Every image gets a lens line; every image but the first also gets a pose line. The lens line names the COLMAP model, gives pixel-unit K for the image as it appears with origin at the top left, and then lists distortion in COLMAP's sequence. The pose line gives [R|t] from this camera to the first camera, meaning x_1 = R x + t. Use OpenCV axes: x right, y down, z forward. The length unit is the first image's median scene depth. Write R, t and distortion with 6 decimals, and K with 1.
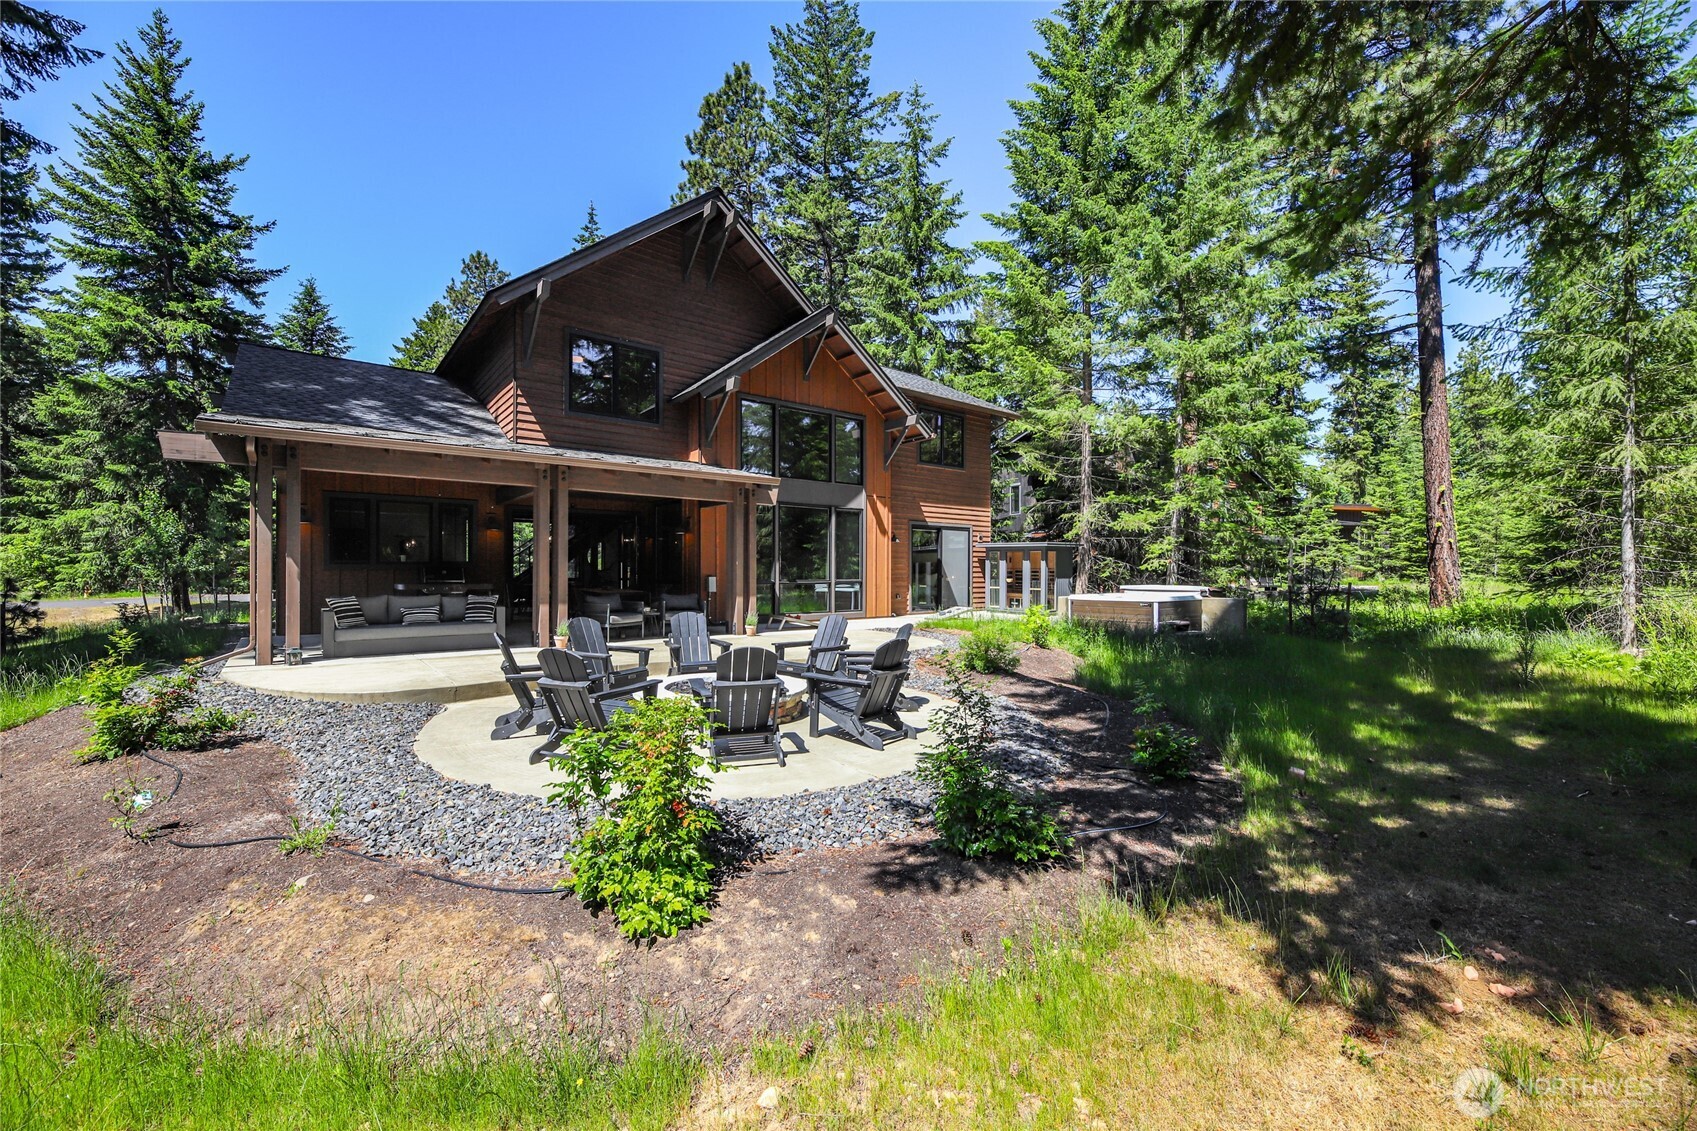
lens RADIAL K [[692.5, 0, 827.1], [0, 692.5, 565.0], [0, 0, 1]] dist [-0.000499, -0.000089]
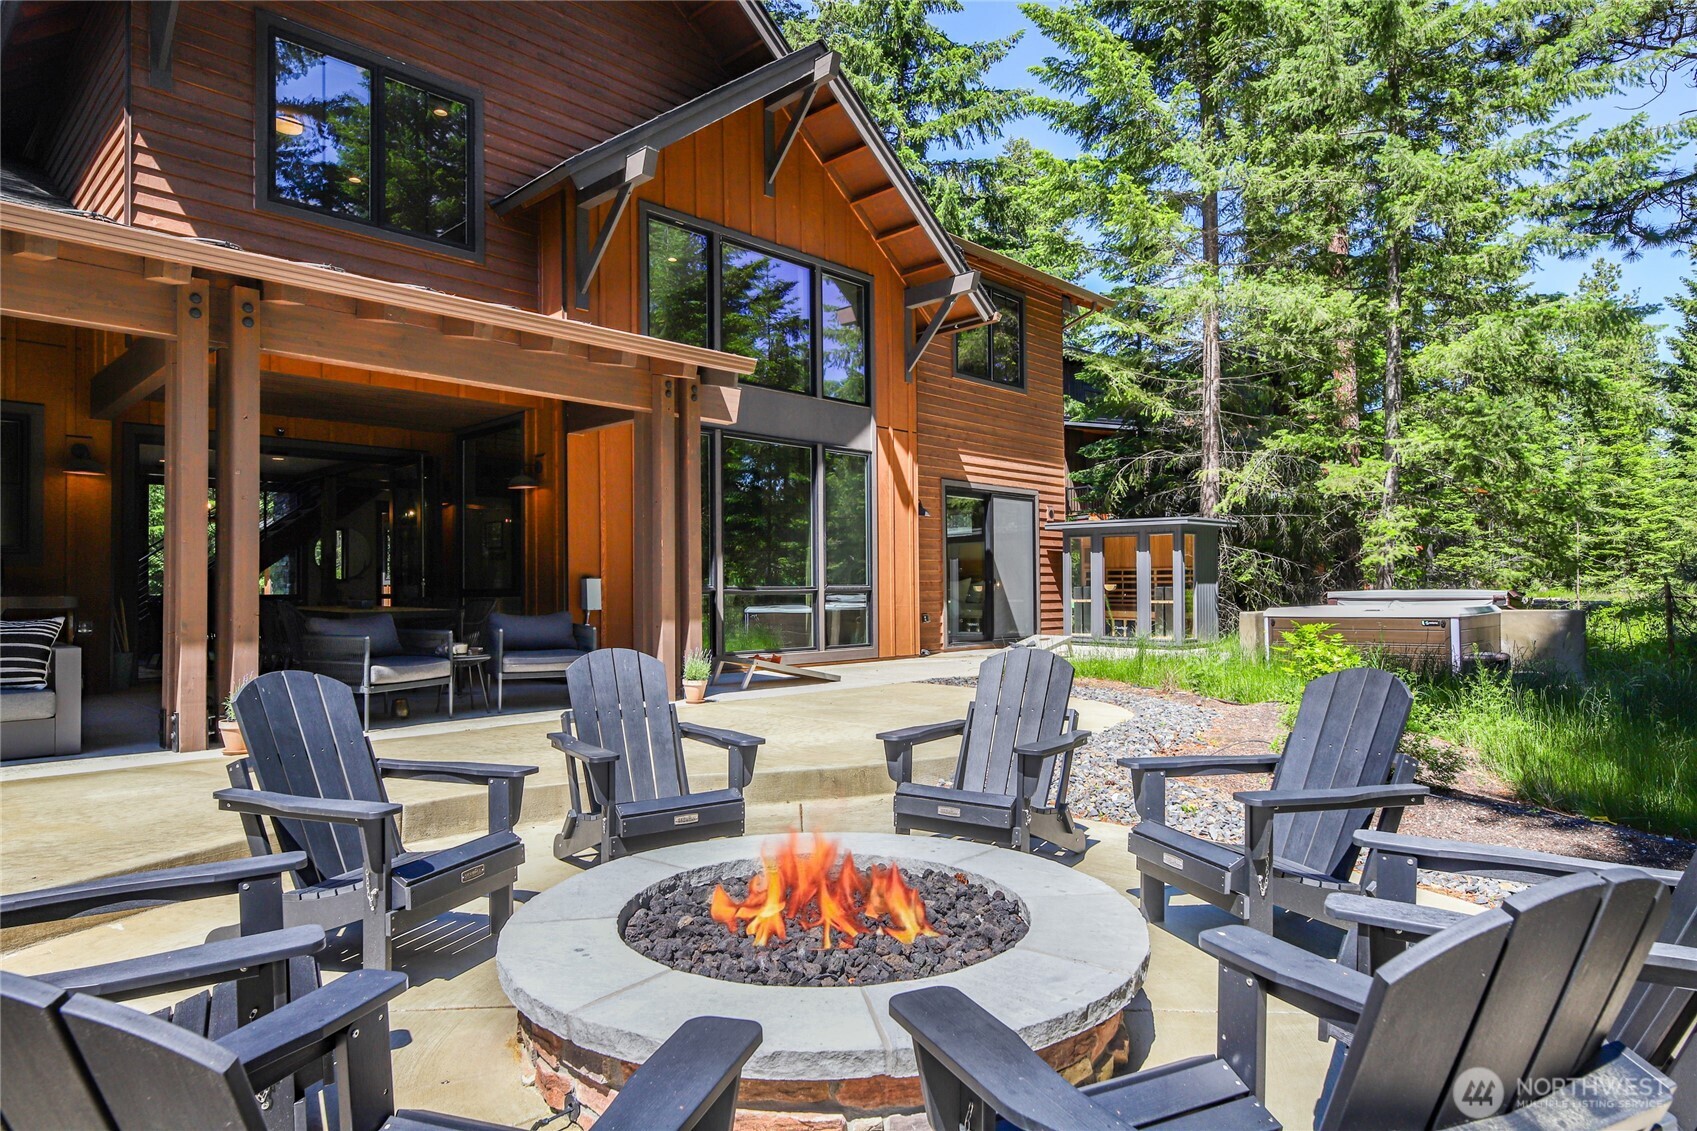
lens RADIAL K [[1005.4, 0, 826.5], [0, 1005.4, 566.3], [0, 0, 1]] dist [0.003033, 0.000240]
pose [[0.990568, -0.007876, 0.136795, -0.093534], [0.010355, 0.999795, -0.017421, 0.020538], [-0.136630, 0.018673, 0.990446, 0.273752]]
